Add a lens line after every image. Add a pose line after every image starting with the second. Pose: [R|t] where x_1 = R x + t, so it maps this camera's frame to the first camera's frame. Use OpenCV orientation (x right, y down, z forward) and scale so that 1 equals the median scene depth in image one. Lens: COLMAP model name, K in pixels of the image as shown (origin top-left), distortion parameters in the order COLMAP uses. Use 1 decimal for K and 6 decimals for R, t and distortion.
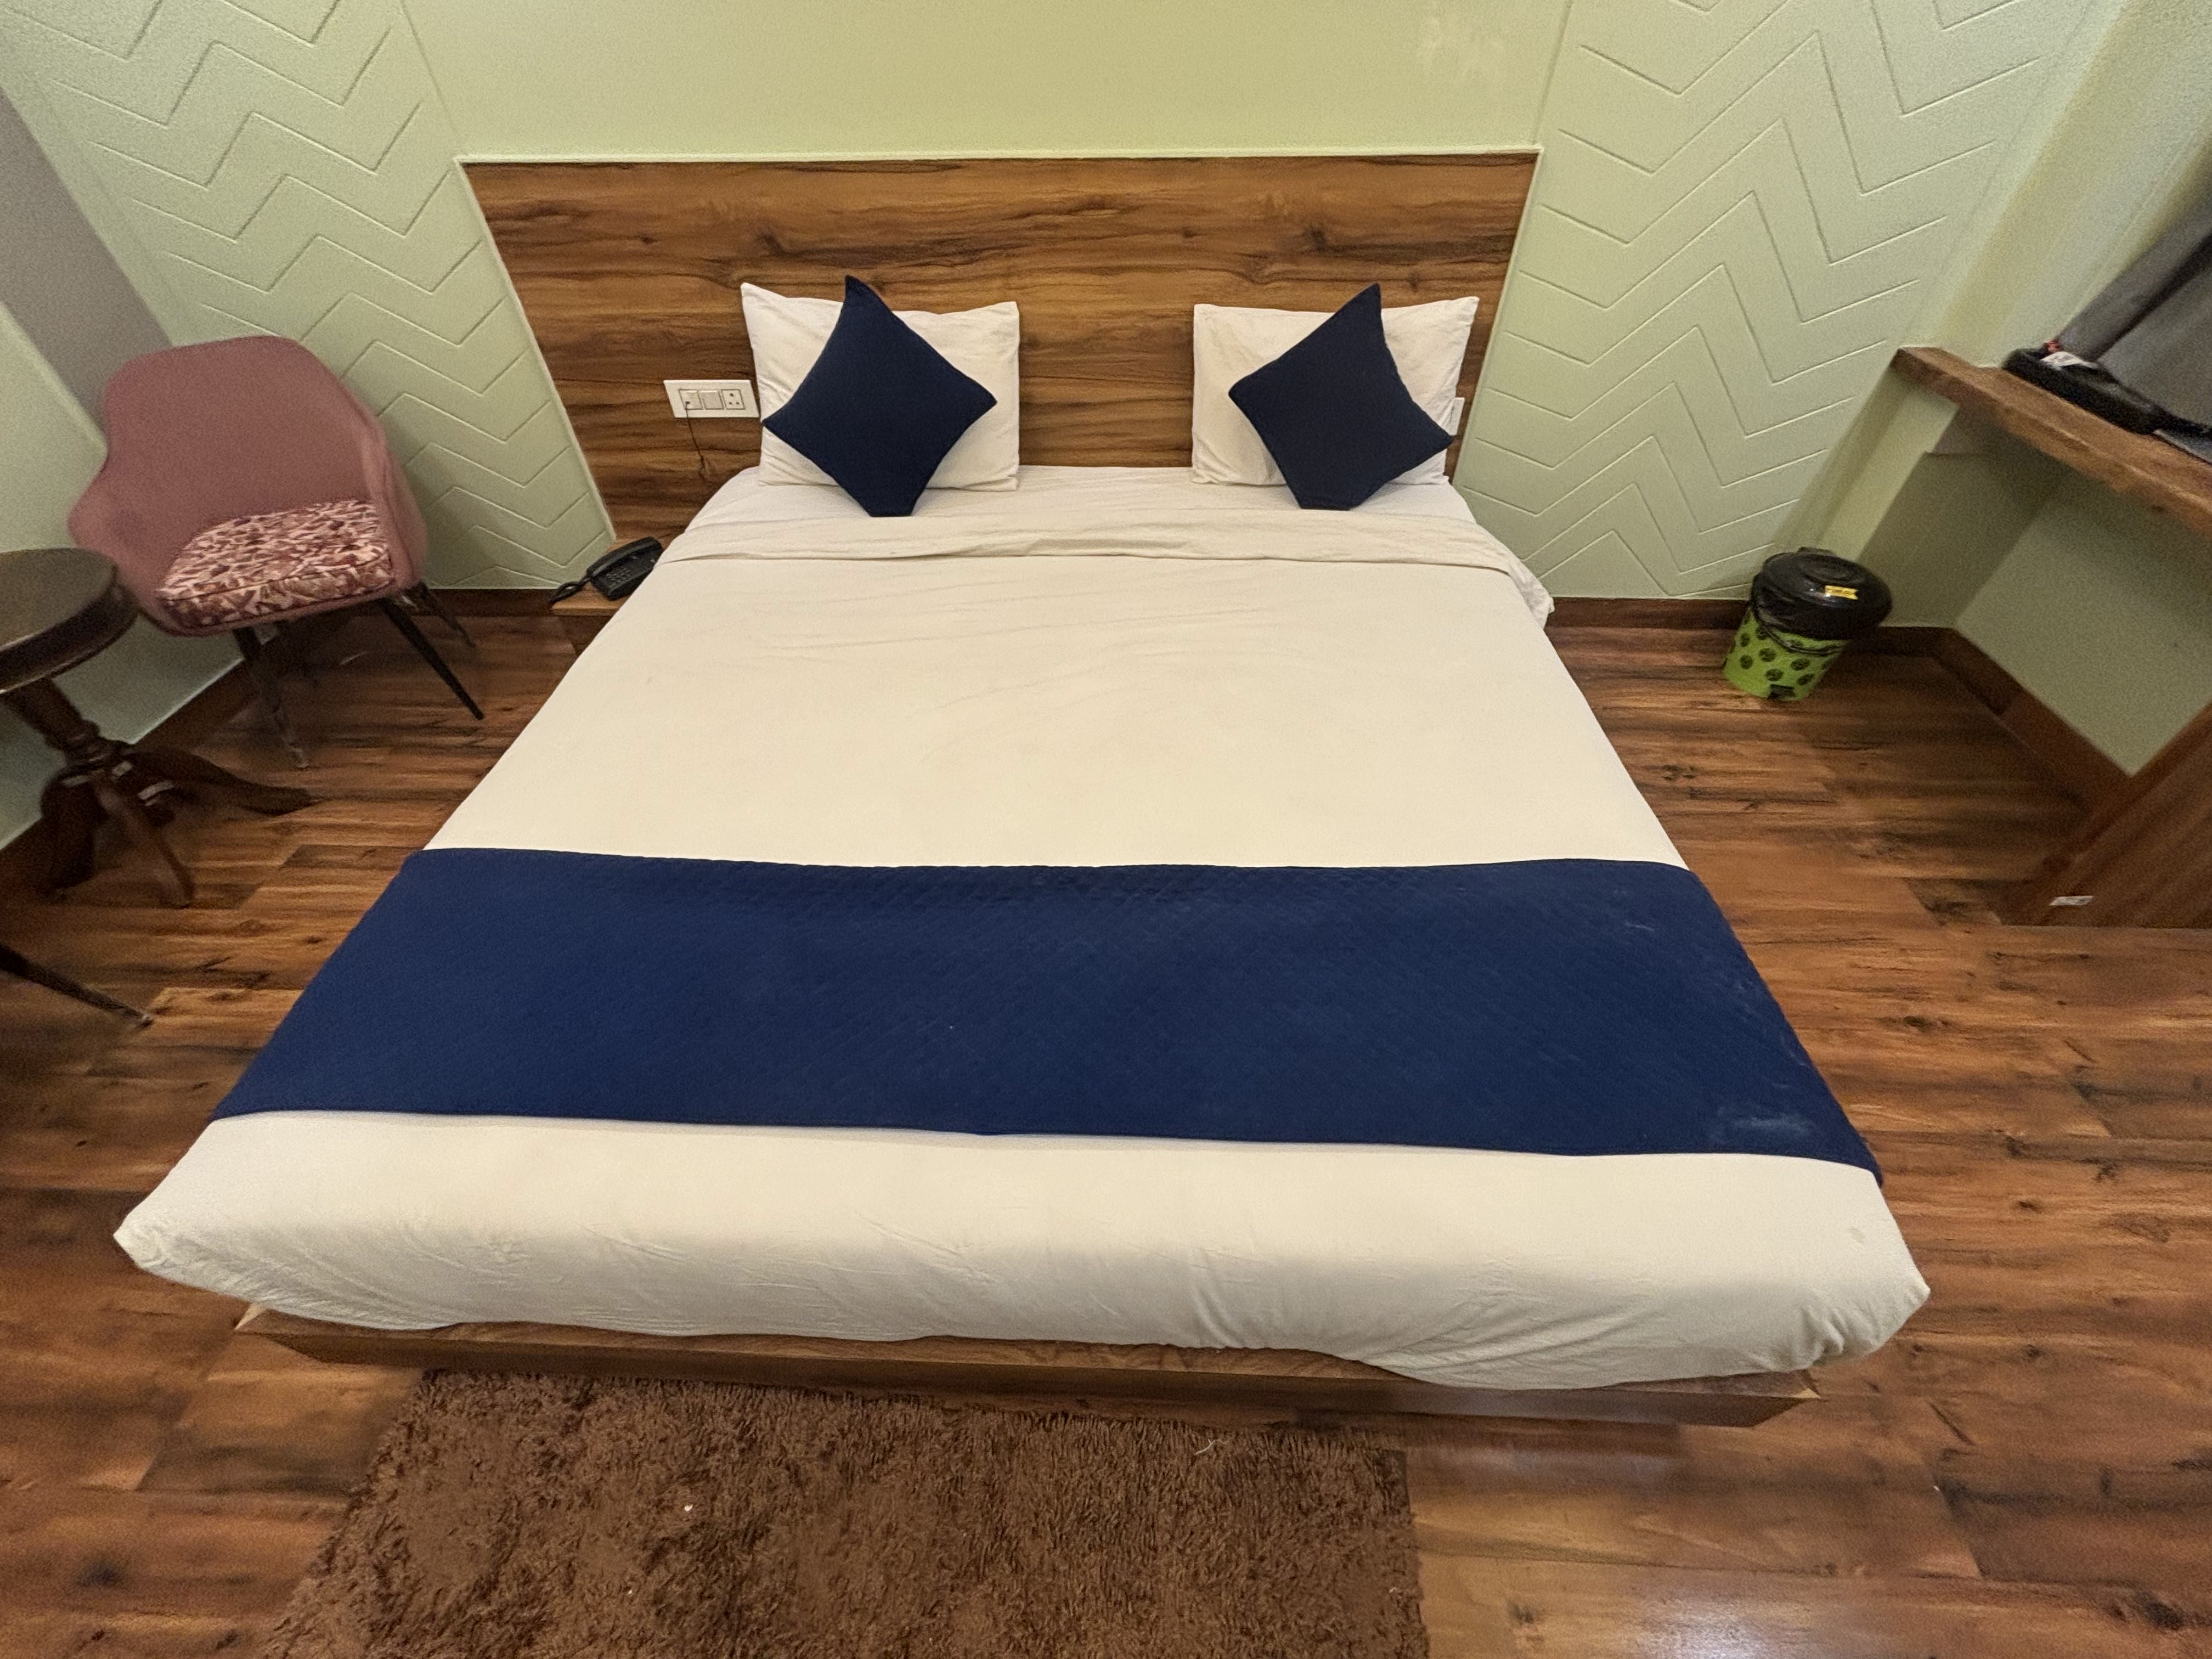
lens RADIAL K [[897.1, 0, 1098.2], [0, 897.1, 830.1], [0, 0, 1]] dist [-0.002636, 0.001853]
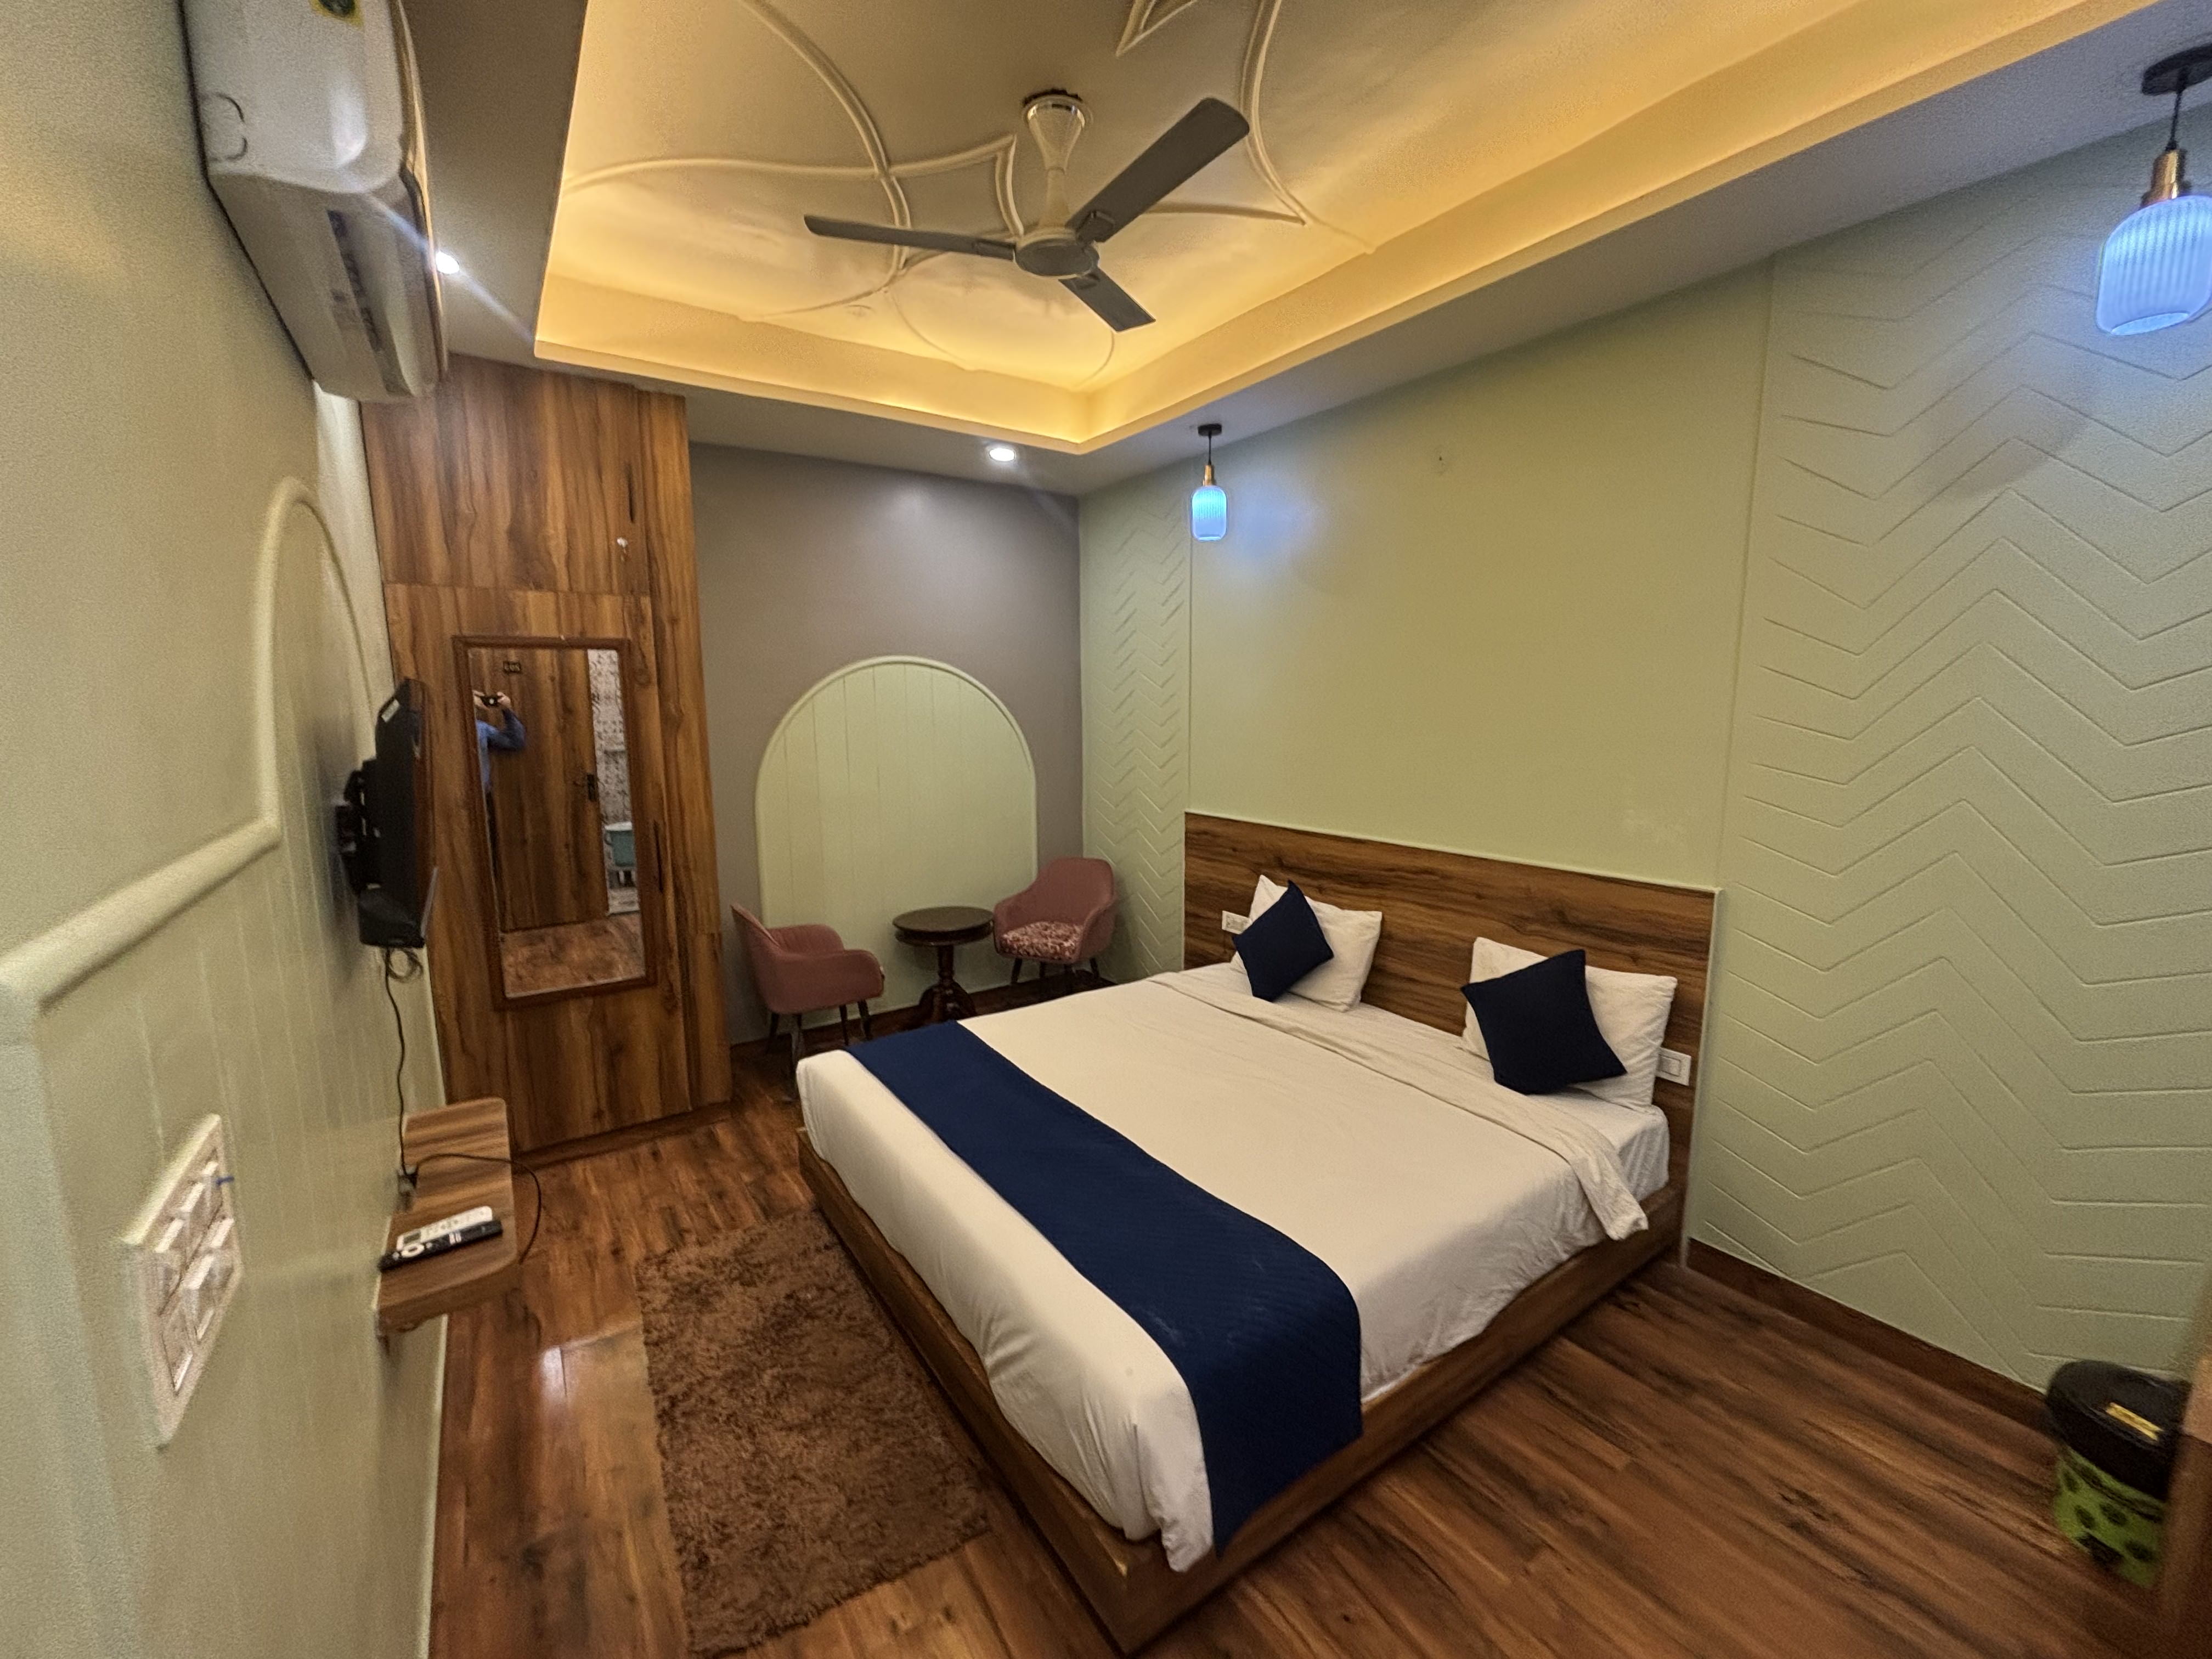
lens RADIAL K [[897.1, 0, 1098.2], [0, 897.1, 830.1], [0, 0, 1]] dist [-0.002636, 0.001853]
pose [[0.597833, 0.125409, -0.791750, 0.918910], [-0.562518, 0.769305, -0.302891, 0.091033], [0.571112, 0.626452, 0.530461, -0.277511]]
